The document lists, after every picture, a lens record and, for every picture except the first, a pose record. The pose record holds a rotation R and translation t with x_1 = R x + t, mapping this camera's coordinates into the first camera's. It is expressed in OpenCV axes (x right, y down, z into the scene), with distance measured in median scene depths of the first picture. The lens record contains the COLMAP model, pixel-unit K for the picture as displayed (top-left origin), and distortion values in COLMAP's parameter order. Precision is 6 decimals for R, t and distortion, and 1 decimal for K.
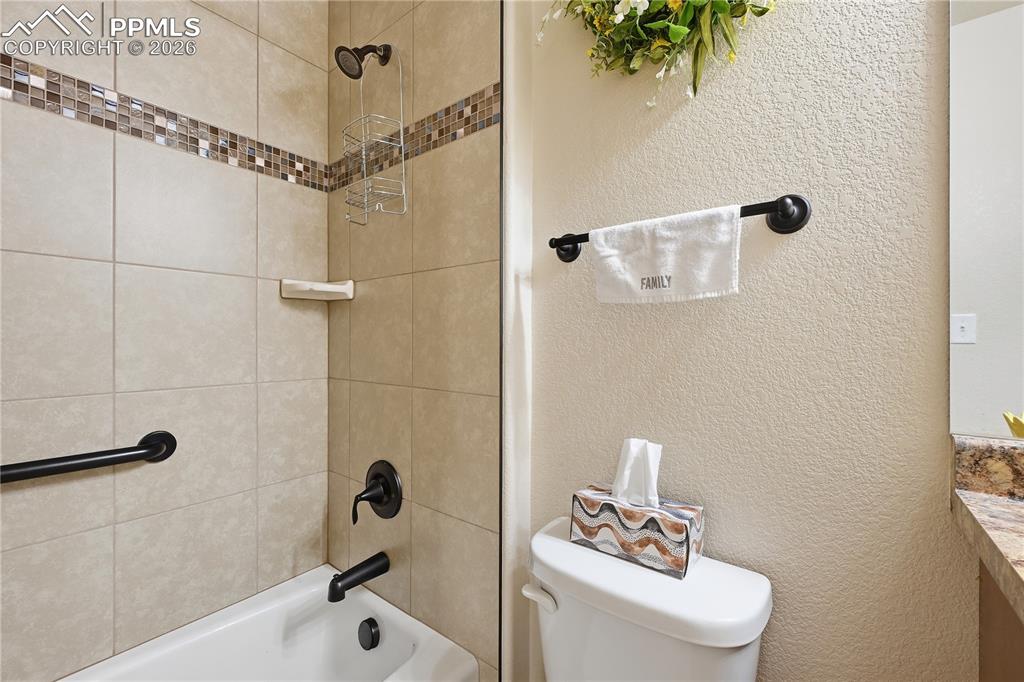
lens RADIAL K [[425.4, 0, 510.2], [0, 425.4, 339.9], [0, 0, 1]] dist [-0.001139, 0.000445]
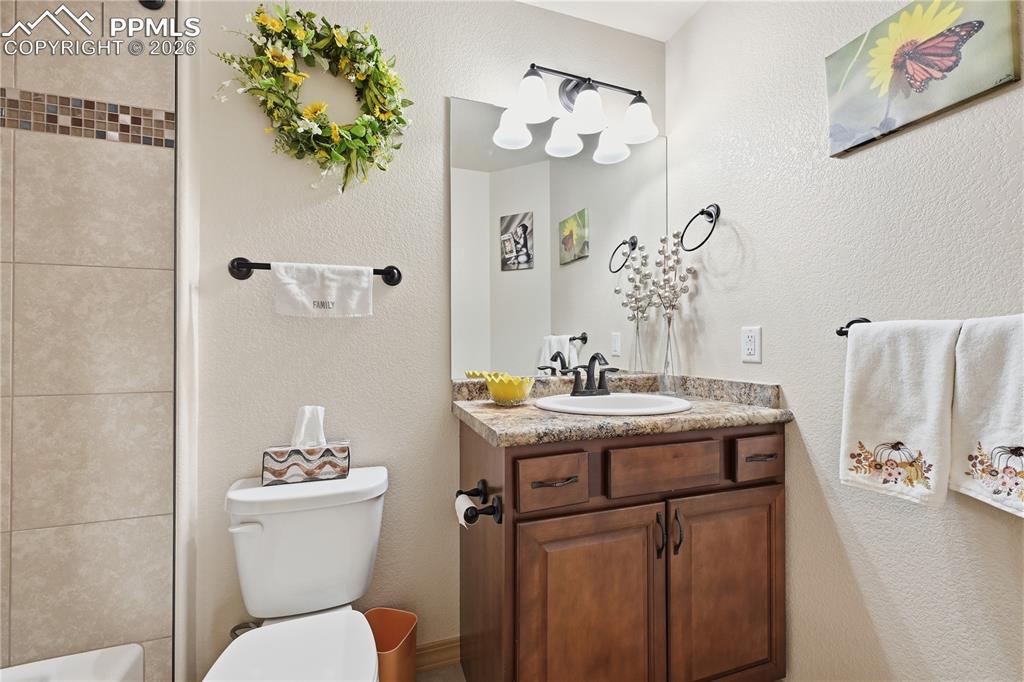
lens RADIAL K [[425.4, 0, 510.2], [0, 425.4, 339.9], [0, 0, 1]] dist [-0.001139, 0.000445]
pose [[0.554638, 0.004702, 0.832078, -0.572273], [0.003738, 0.999960, -0.008143, 0.011579], [-0.832083, 0.007627, 0.554598, -0.448344]]
